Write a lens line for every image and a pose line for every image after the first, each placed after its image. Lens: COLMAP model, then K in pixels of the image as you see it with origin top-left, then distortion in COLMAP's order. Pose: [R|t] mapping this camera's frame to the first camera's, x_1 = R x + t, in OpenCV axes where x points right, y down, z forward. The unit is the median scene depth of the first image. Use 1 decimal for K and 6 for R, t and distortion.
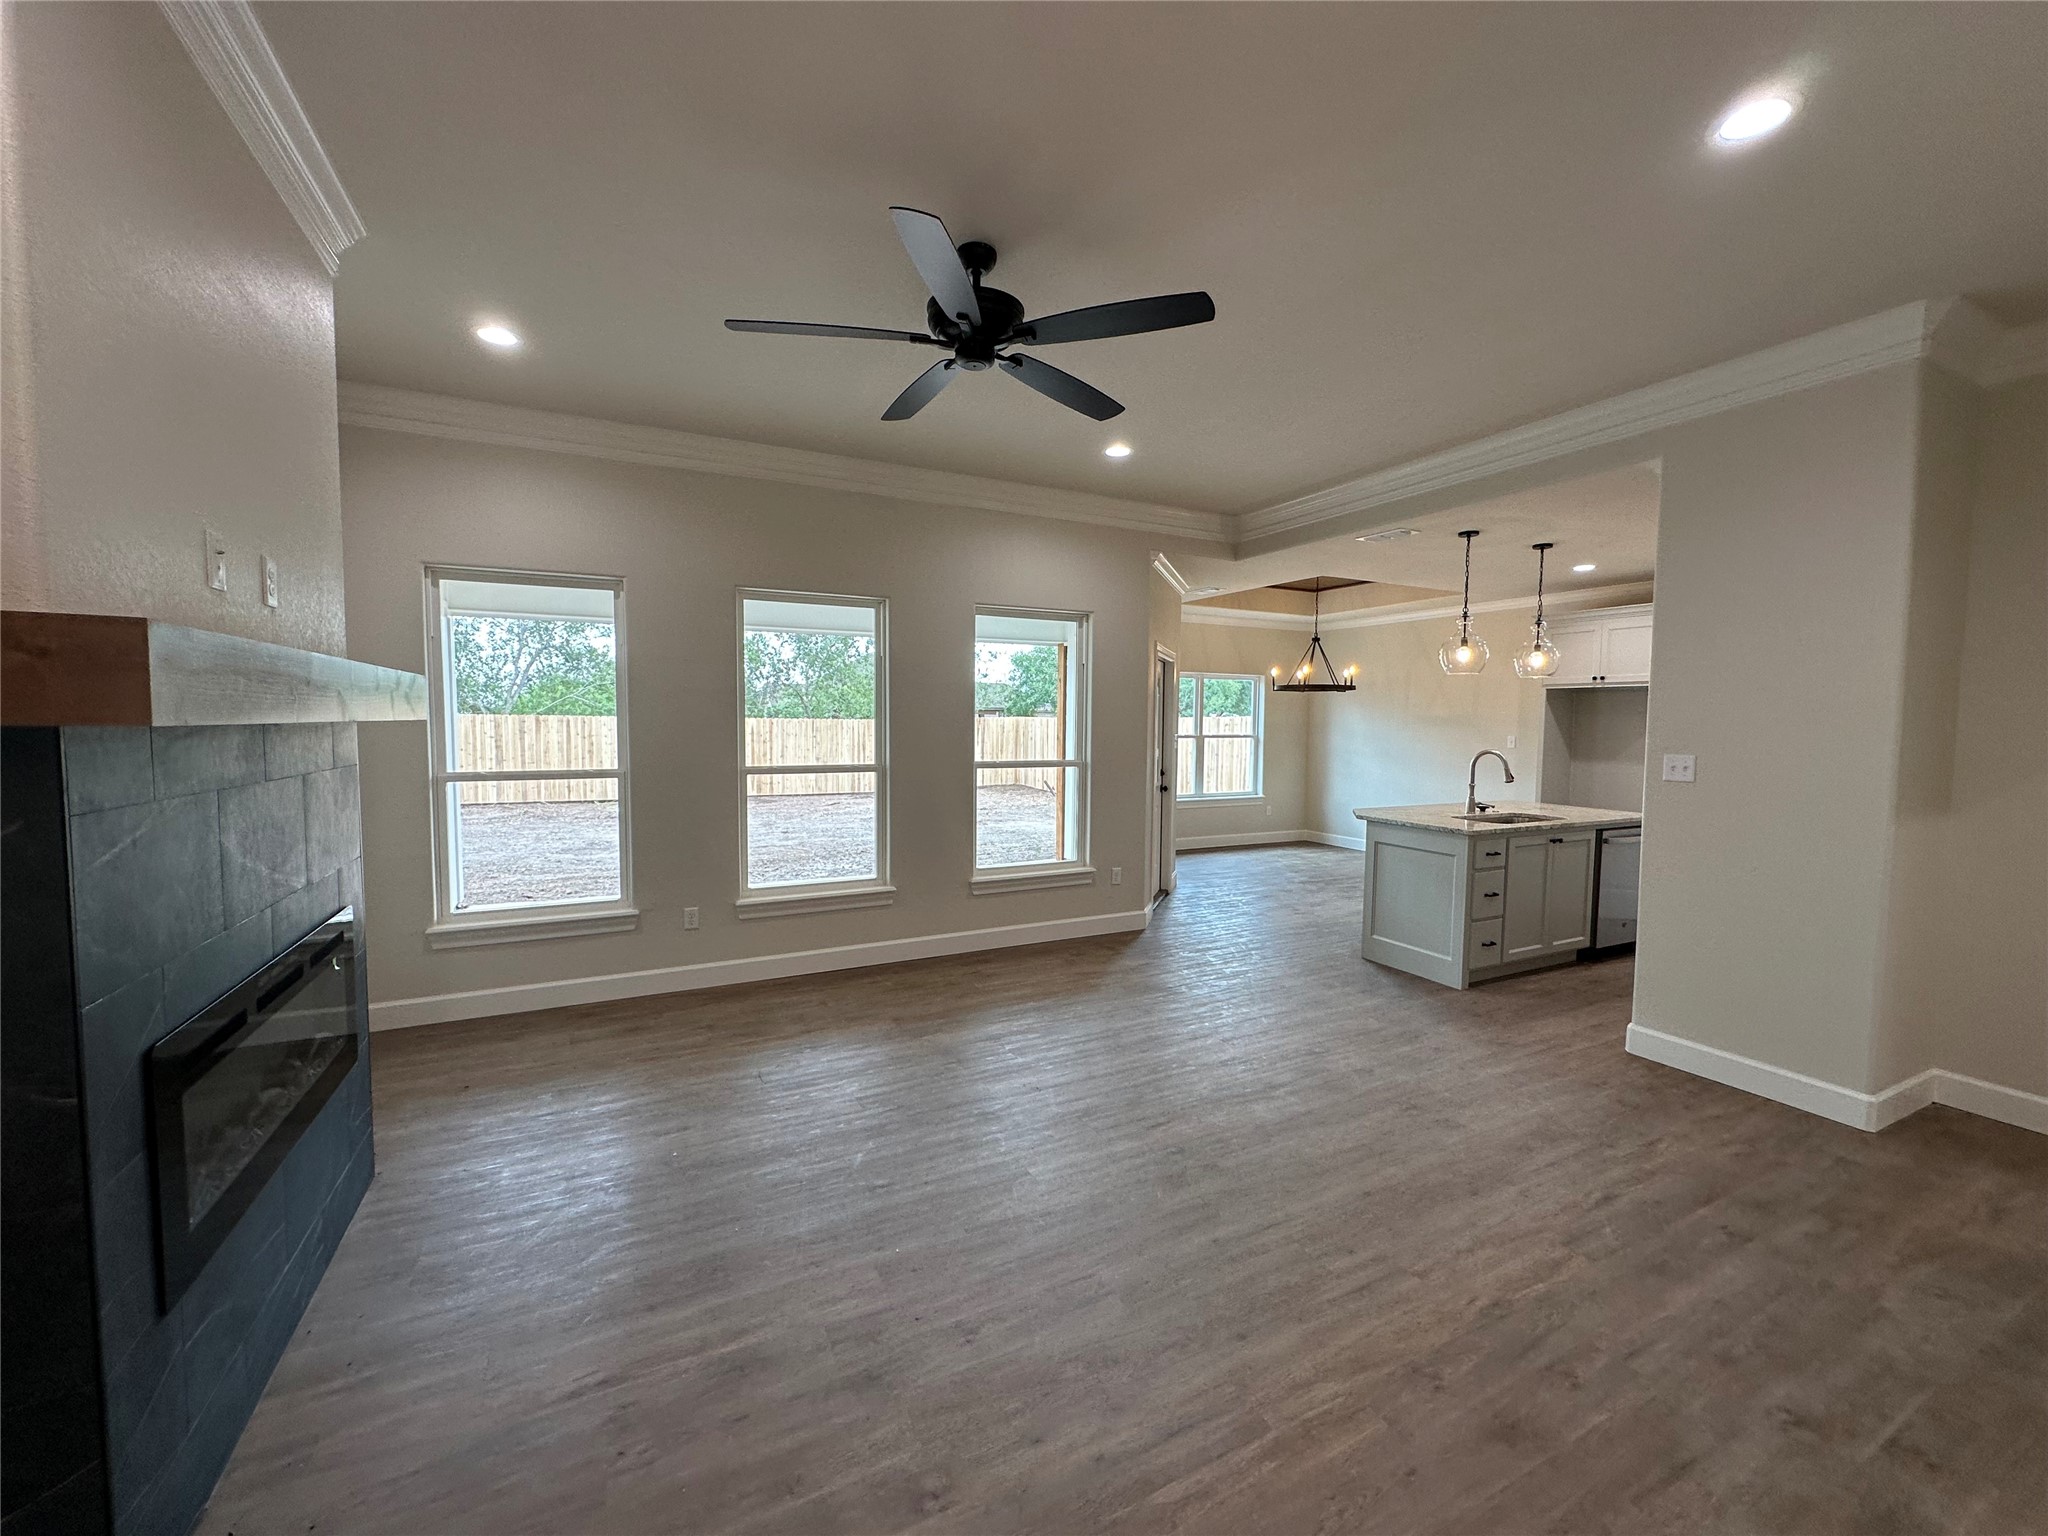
lens RADIAL K [[815.8, 0, 1023.1], [0, 815.8, 766.9], [0, 0, 1]] dist [-0.003694, 0.000770]
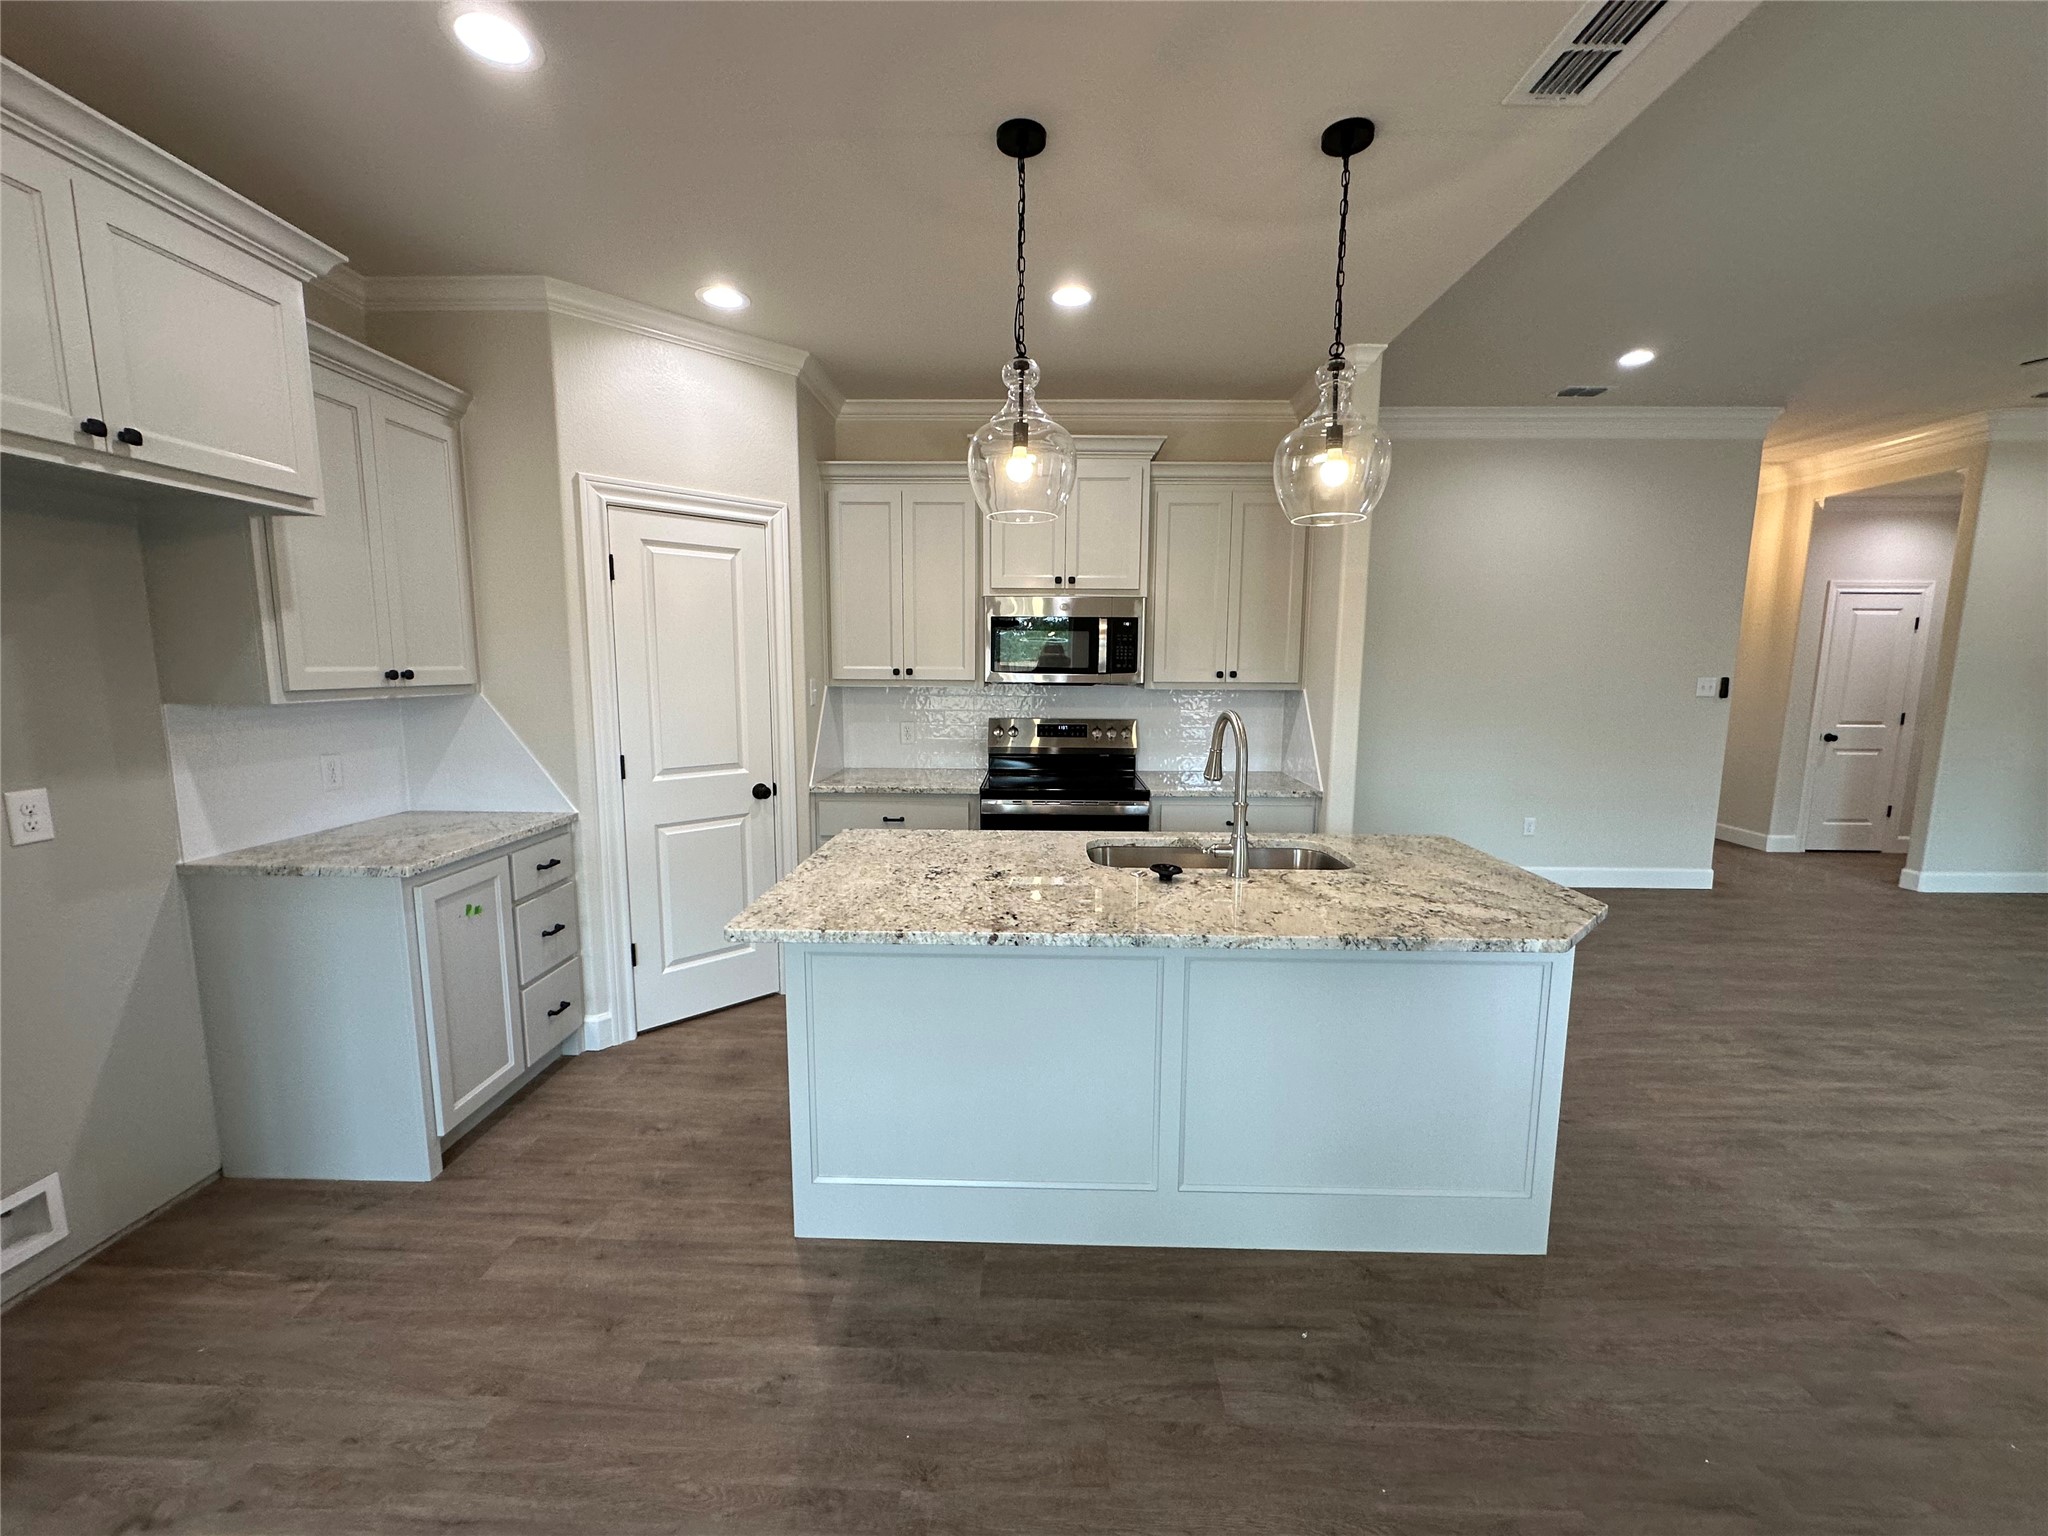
lens RADIAL K [[815.8, 0, 1023.1], [0, 815.8, 766.9], [0, 0, 1]] dist [-0.003694, 0.000770]
pose [[-0.881141, -0.073649, 0.467084, 0.615844], [0.015806, 0.982656, 0.184761, -0.094730], [-0.472590, 0.170183, -0.864694, 1.855729]]
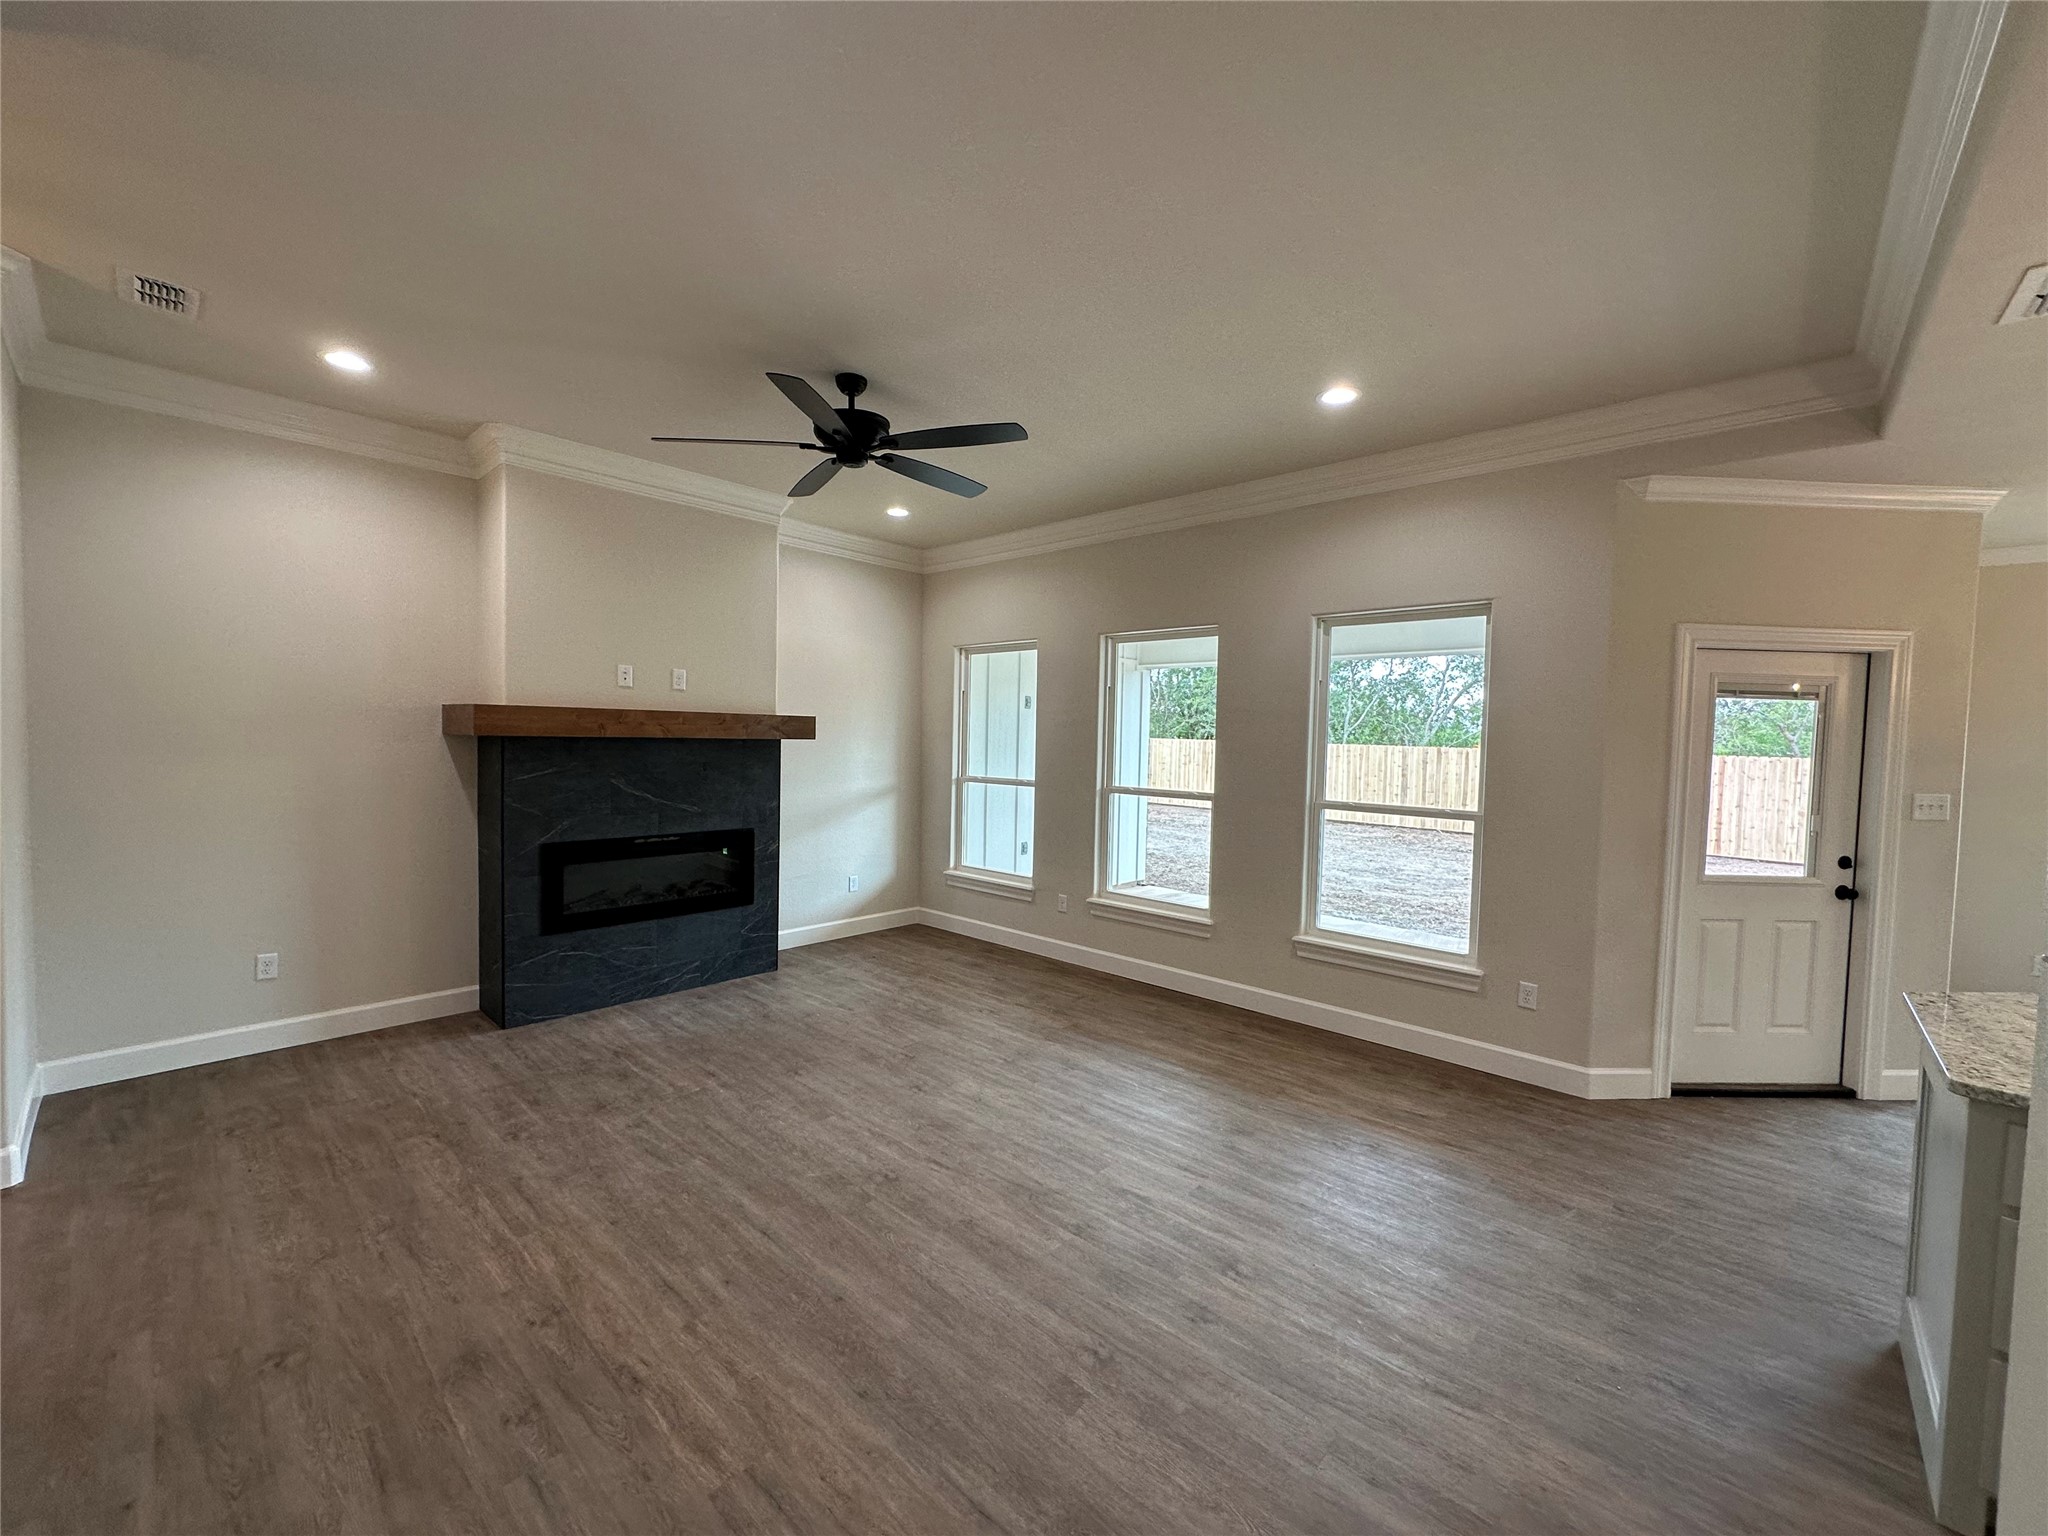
lens RADIAL K [[815.8, 0, 1023.1], [0, 815.8, 766.9], [0, 0, 1]] dist [-0.003694, 0.000770]
pose [[0.351412, 0.036202, -0.935521, 0.830796], [-0.075167, 0.997117, 0.010350, -0.035595], [0.933199, 0.066683, 0.353120, 0.551362]]
